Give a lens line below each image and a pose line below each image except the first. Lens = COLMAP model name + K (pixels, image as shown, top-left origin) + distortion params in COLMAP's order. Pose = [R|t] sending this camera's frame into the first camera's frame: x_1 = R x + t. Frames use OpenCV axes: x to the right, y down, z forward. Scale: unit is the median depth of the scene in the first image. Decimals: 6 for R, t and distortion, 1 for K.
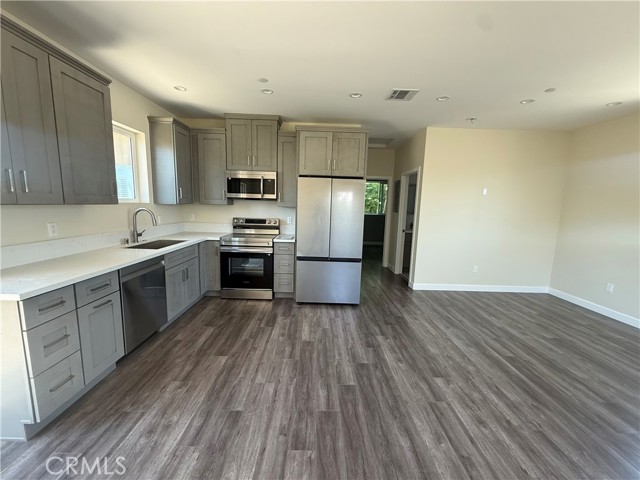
lens RADIAL K [[255.6, 0, 318.7], [0, 255.6, 239.4], [0, 0, 1]] dist [0.000000, -0.000194]
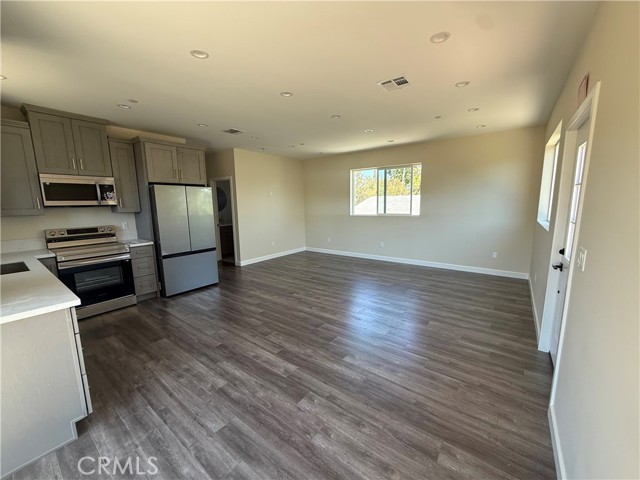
lens RADIAL K [[255.6, 0, 318.7], [0, 255.6, 239.4], [0, 0, 1]] dist [0.000000, -0.000194]
pose [[0.609751, -0.153497, 0.777588, -0.571510], [0.142317, 0.986326, 0.083103, 0.001244], [-0.779712, 0.059992, 0.623258, -0.251570]]
